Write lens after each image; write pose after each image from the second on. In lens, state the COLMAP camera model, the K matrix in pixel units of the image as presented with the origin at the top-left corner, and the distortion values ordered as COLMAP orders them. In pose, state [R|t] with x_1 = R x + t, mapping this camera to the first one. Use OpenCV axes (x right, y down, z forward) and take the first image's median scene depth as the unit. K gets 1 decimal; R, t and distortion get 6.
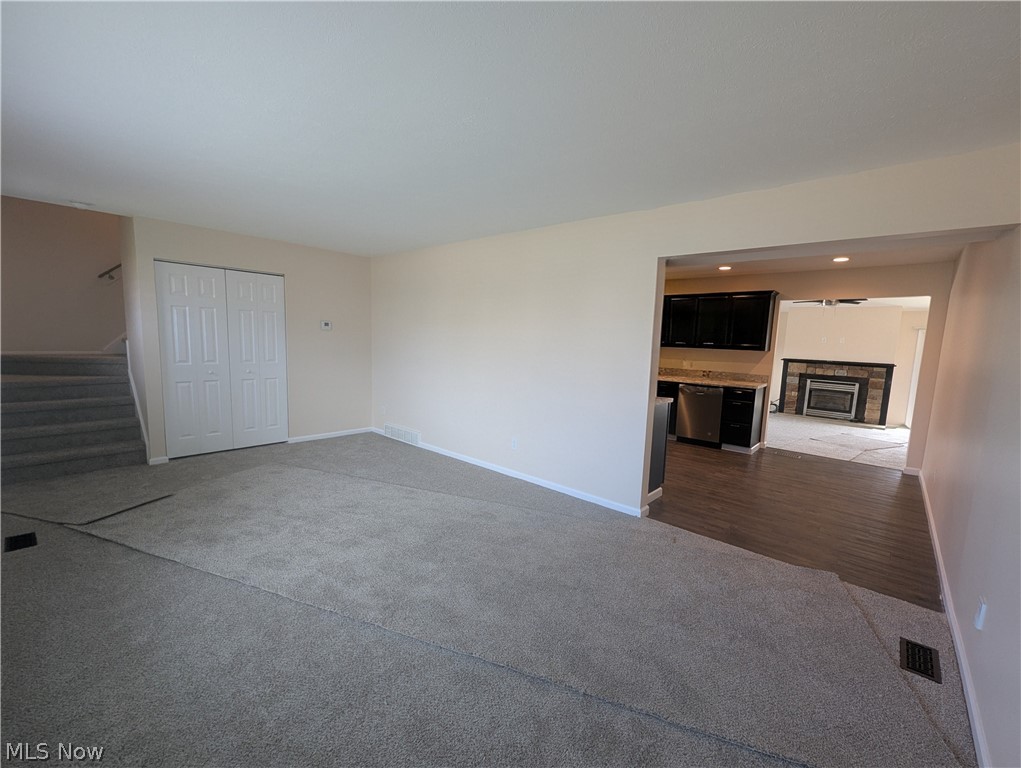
lens RADIAL K [[437.0, 0, 508.3], [0, 437.0, 390.8], [0, 0, 1]] dist [-0.000616, -0.000034]
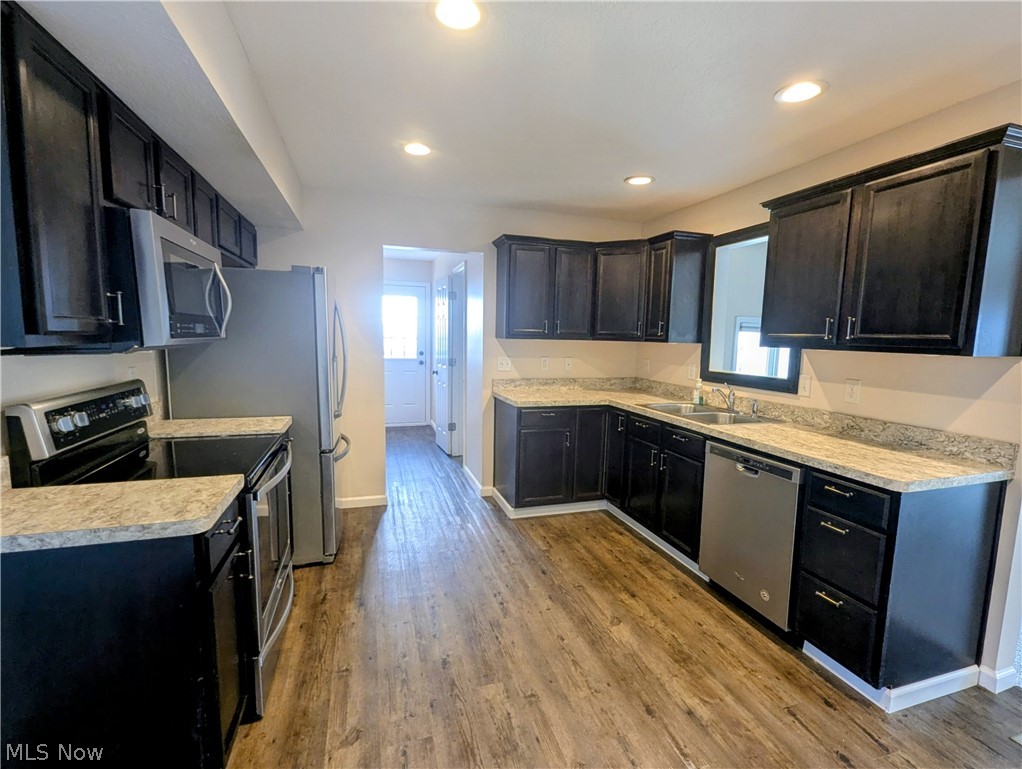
lens RADIAL K [[475.6, 0, 513.2], [0, 475.6, 392.2], [0, 0, 1]] dist [-0.000869, 0.000148]
pose [[0.857444, 0.042680, -0.512805, 0.324971], [-0.051387, 0.998675, -0.002805, -0.034024], [0.512006, 0.028756, 0.858501, 0.392222]]
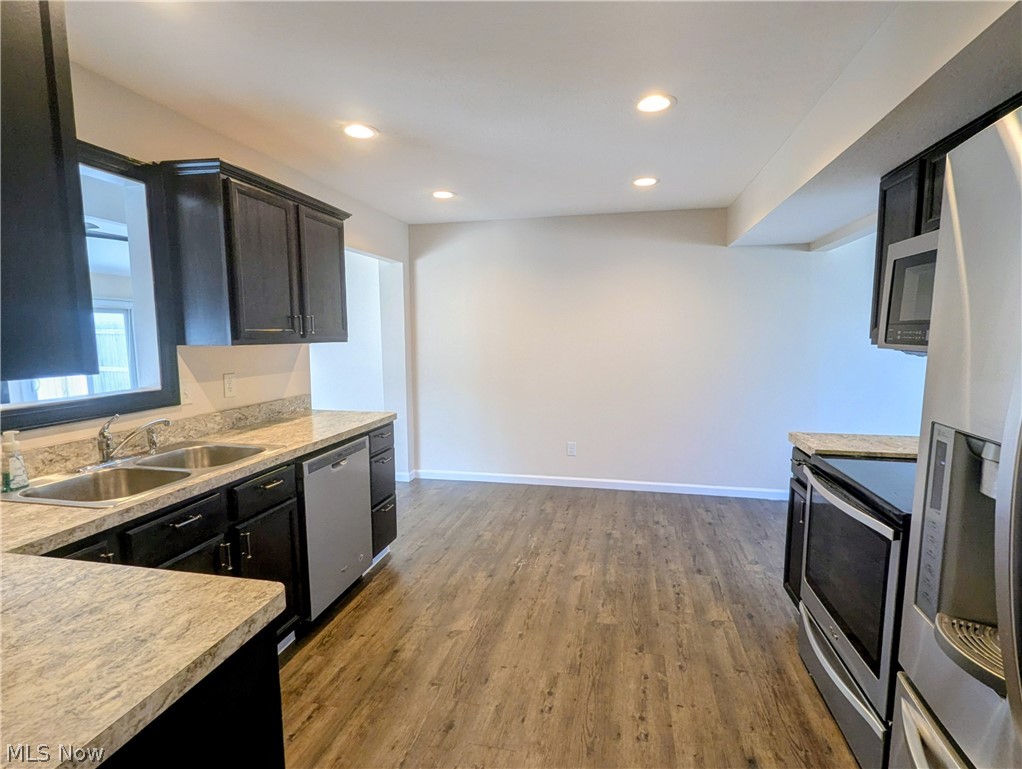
lens RADIAL K [[512.0, 0, 521.7], [0, 512.0, 388.2], [0, 0, 1]] dist [0.000341, 0.000008]
pose [[-0.504565, -0.128710, 0.853726, 0.006653], [0.089562, 0.975688, 0.200030, -0.089030], [-0.858716, 0.177390, -0.480770, 0.733404]]
